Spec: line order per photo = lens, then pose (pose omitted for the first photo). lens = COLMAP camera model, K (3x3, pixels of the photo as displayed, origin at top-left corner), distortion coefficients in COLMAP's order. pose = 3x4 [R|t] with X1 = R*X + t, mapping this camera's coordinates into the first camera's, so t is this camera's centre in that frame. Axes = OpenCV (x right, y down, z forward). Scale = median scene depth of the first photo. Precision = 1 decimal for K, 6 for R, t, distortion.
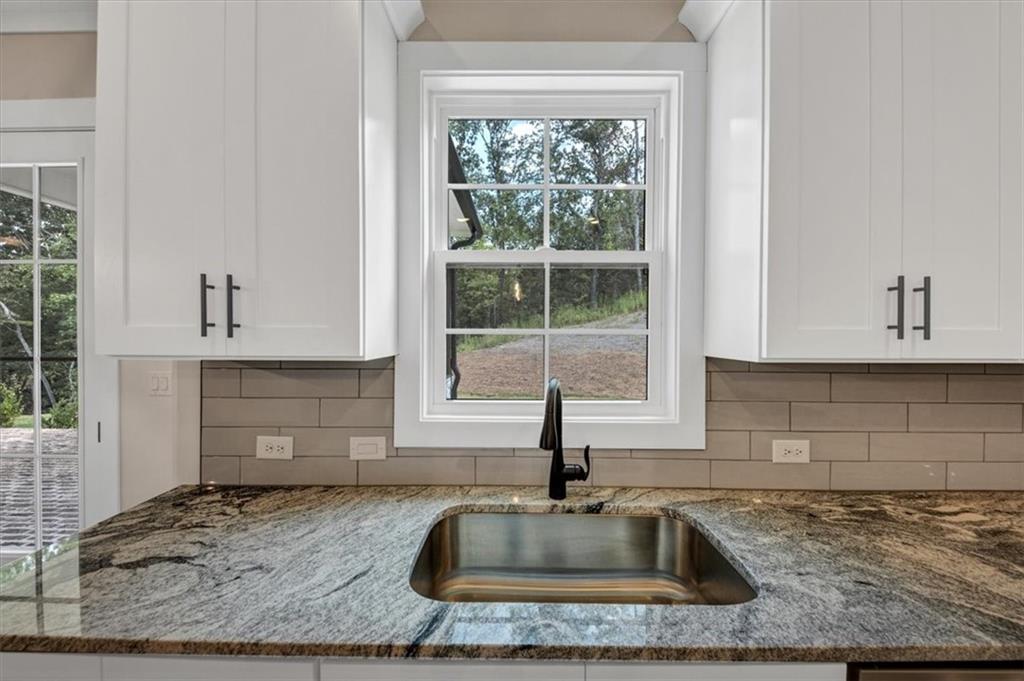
lens RADIAL K [[373.1, 0, 513.5], [0, 373.1, 336.6], [0, 0, 1]] dist [0.008109, -0.002037]
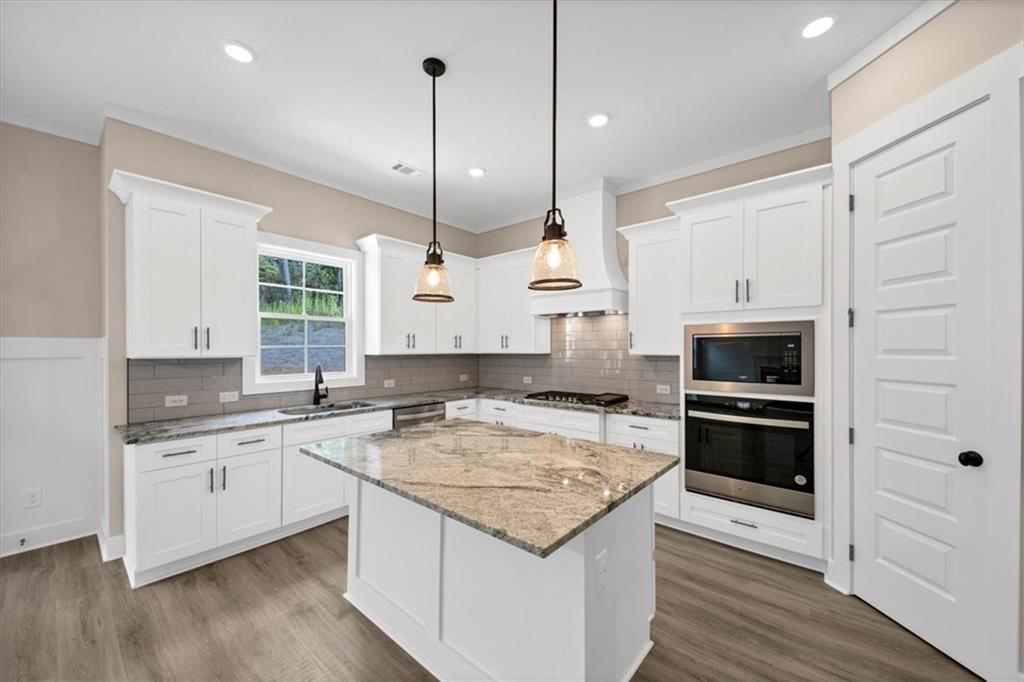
lens RADIAL K [[373.1, 0, 497.9], [0, 373.1, 347.3], [0, 0, 1]] dist [0.008109, -0.002037]
pose [[0.665752, -0.002906, 0.746168, -1.042608], [0.006033, 0.999981, -0.001489, 0.002784], [-0.746149, 0.005493, 0.665757, -1.850046]]
